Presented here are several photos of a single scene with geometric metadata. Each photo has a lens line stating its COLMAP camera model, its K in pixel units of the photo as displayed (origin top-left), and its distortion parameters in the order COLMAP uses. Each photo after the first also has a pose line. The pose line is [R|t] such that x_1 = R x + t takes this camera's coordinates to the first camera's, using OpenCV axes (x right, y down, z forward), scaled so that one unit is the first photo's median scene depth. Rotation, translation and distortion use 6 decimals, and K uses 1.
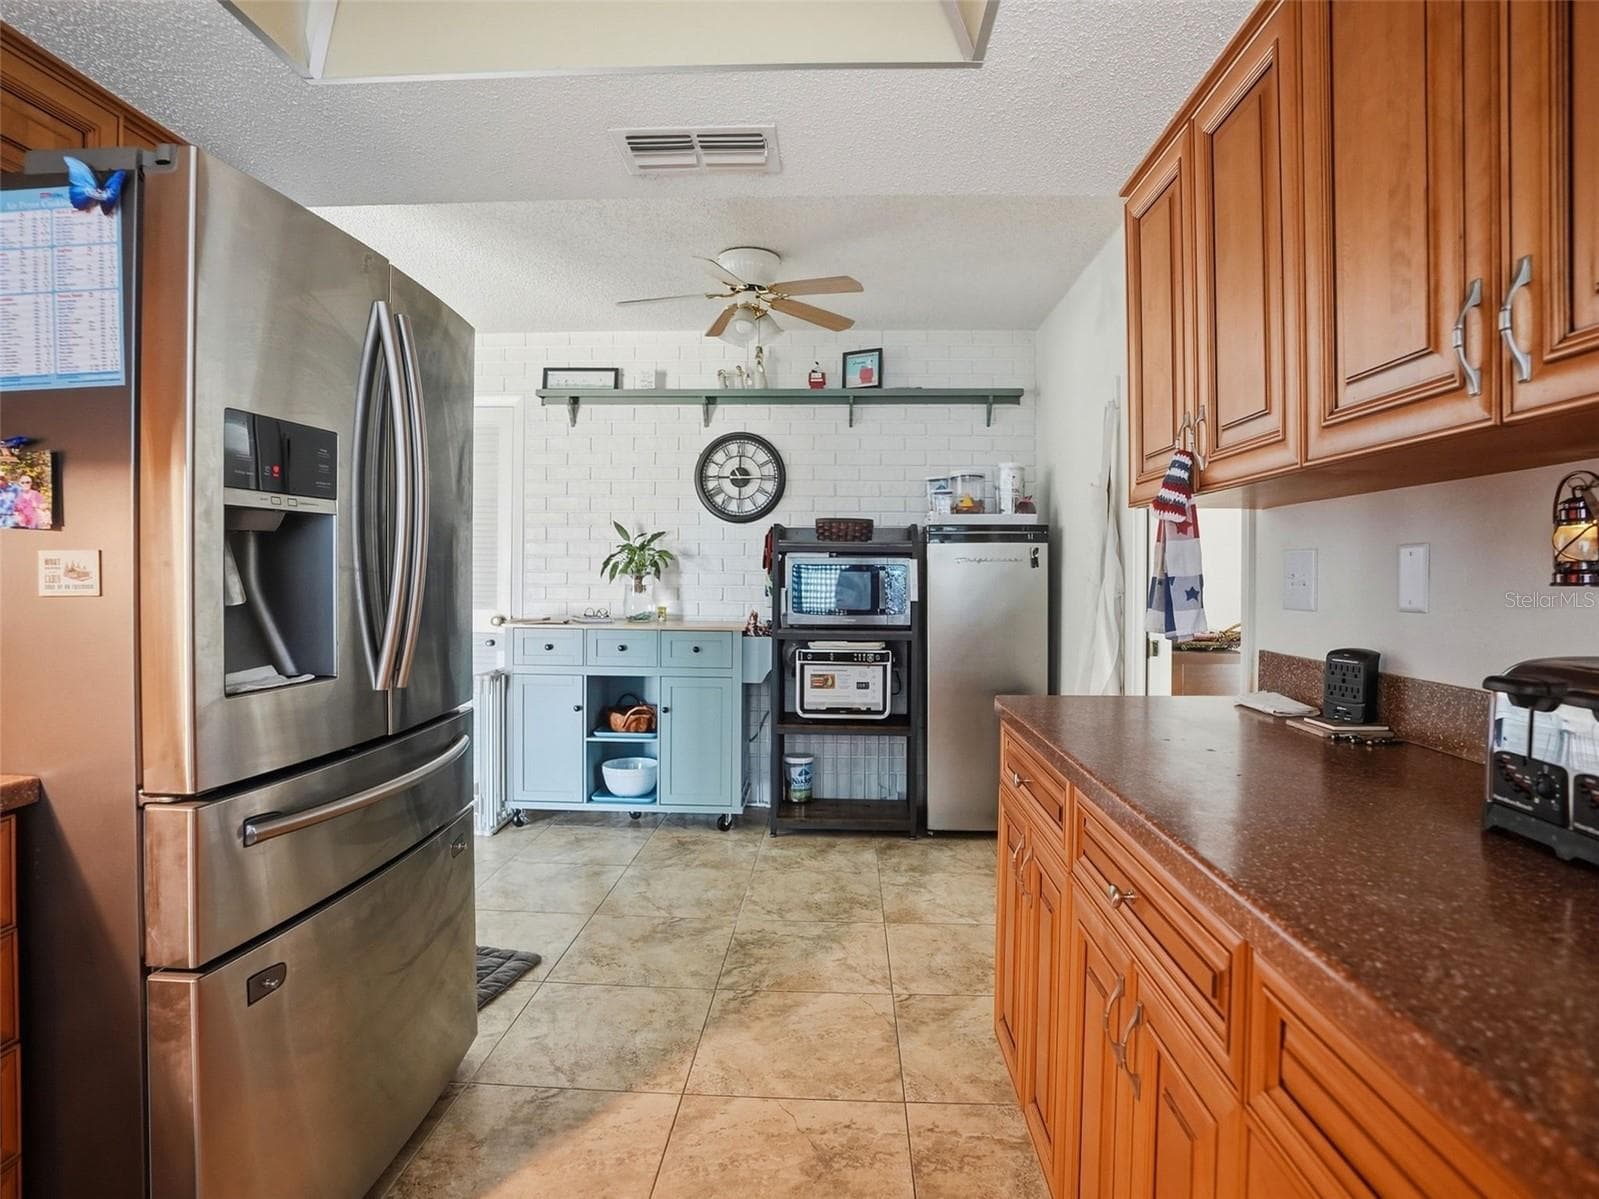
lens RADIAL K [[849.9, 0, 800.5], [0, 849.9, 593.2], [0, 0, 1]] dist [-0.052620, 0.005949]
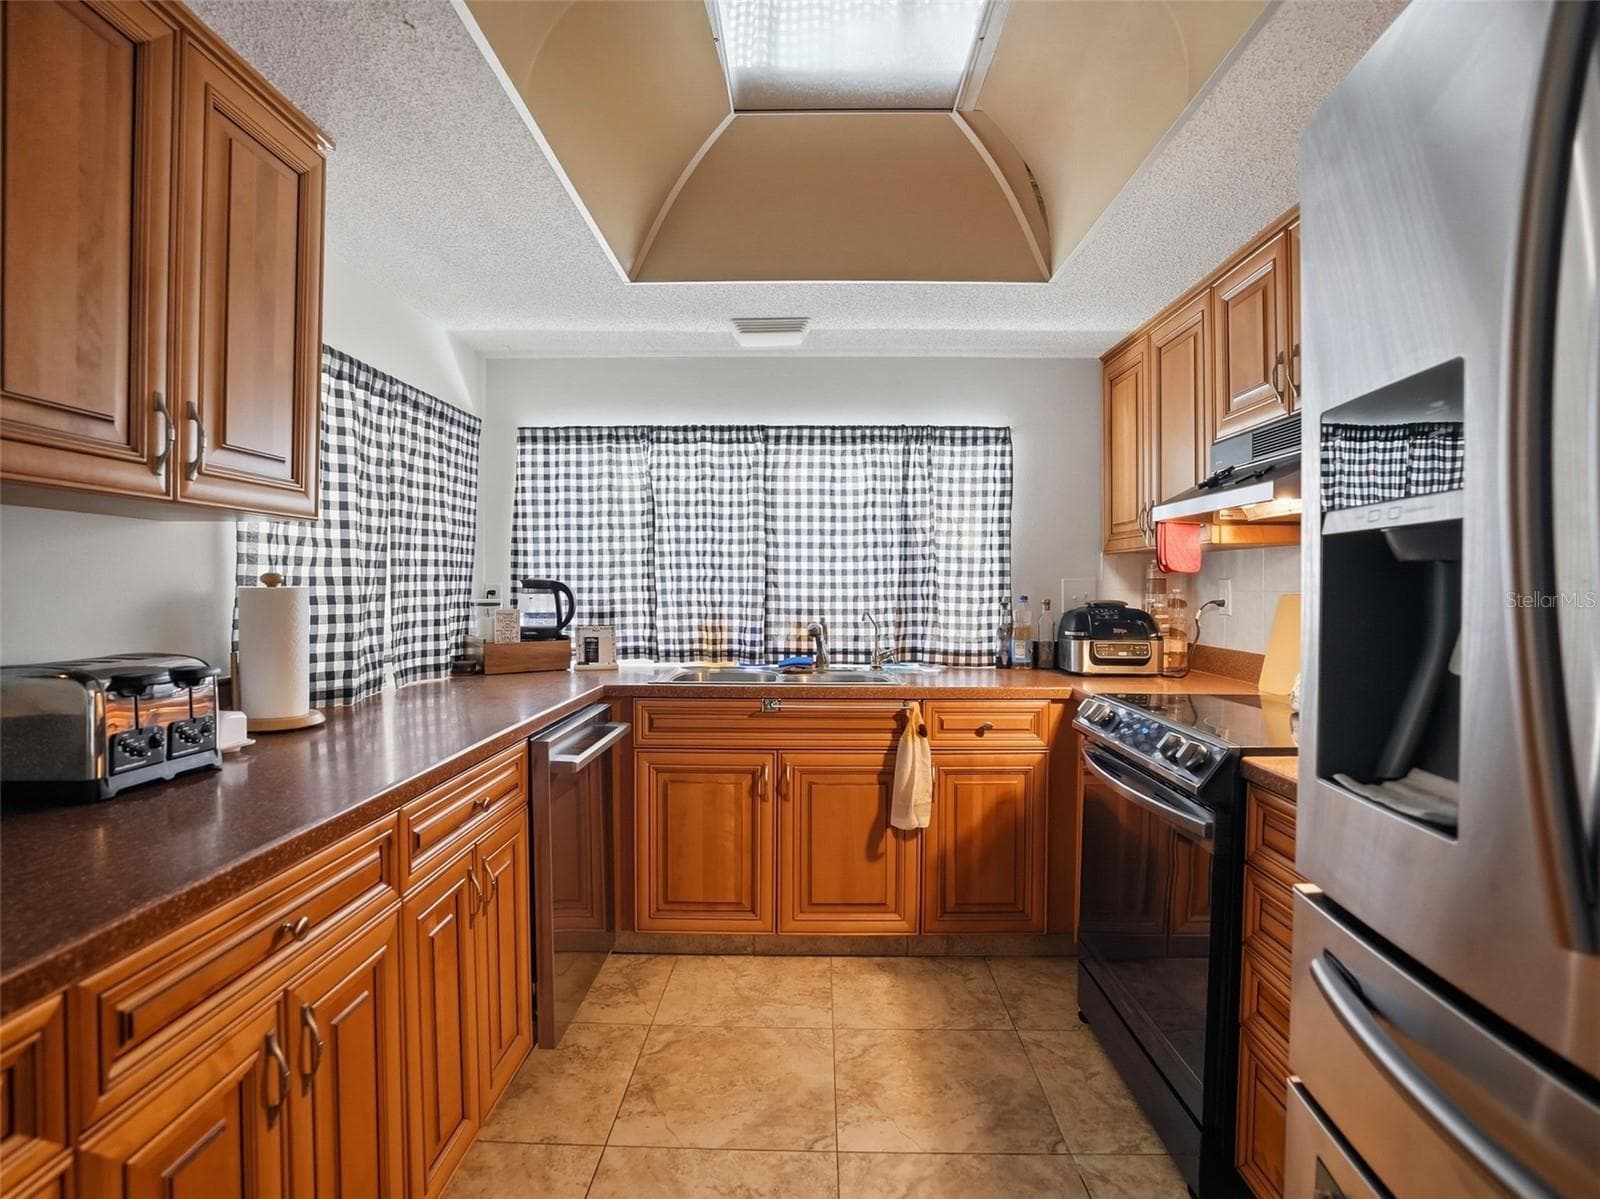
lens RADIAL K [[839.9, 0, 800.2], [0, 839.9, 595.1], [0, 0, 1]] dist [-0.001791, -0.000125]
pose [[-0.999614, -0.002592, -0.027671, -0.155845], [-0.003454, 0.999509, 0.031152, -0.071564], [0.027576, 0.031235, -0.999132, 2.192942]]
